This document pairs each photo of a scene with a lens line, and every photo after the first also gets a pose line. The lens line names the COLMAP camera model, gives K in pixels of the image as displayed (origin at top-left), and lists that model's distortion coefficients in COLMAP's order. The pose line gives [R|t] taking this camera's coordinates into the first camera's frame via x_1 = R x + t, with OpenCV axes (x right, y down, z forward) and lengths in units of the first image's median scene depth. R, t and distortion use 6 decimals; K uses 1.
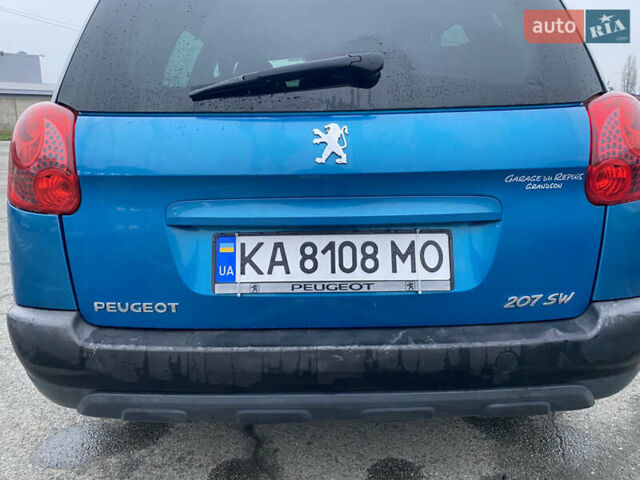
lens RADIAL K [[484.5, 0, 316.6], [0, 484.5, 237.8], [0, 0, 1]] dist [0.013180, -0.002967]
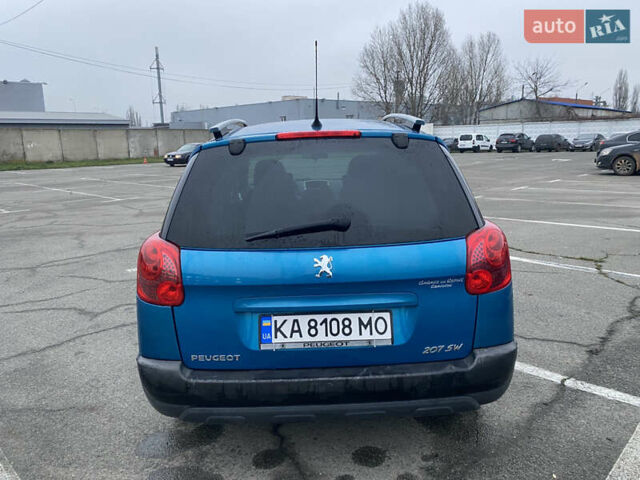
lens RADIAL K [[483.2, 0, 321.0], [0, 483.2, 239.8], [0, 0, 1]] dist [0.029757, -0.008500]
pose [[0.999747, -0.021784, 0.005685, 0.011388], [0.021938, 0.999352, -0.028529, -0.233043], [-0.005060, 0.028646, 0.999577, -0.796983]]
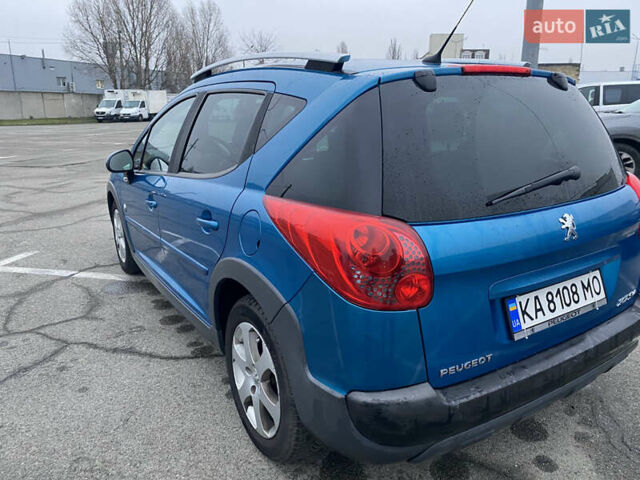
lens RADIAL K [[484.5, 0, 316.6], [0, 484.5, 237.8], [0, 0, 1]] dist [0.013180, -0.002967]
pose [[0.851338, -0.140757, 0.505382, -1.373266], [0.124439, 0.990022, 0.066113, -0.346809], [-0.509645, 0.006604, 0.860359, 0.073796]]
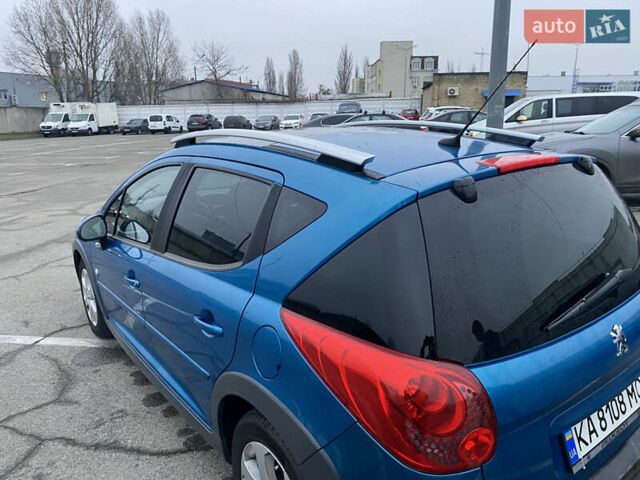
lens RADIAL K [[485.8, 0, 309.1], [0, 485.8, 240.7], [0, 0, 1]] dist [0.014428, -0.005323]
pose [[0.807655, -0.166964, 0.565523, -1.401076], [0.155652, 0.985424, 0.068639, -0.689835], [-0.568741, 0.032588, 0.821871, 0.314453]]
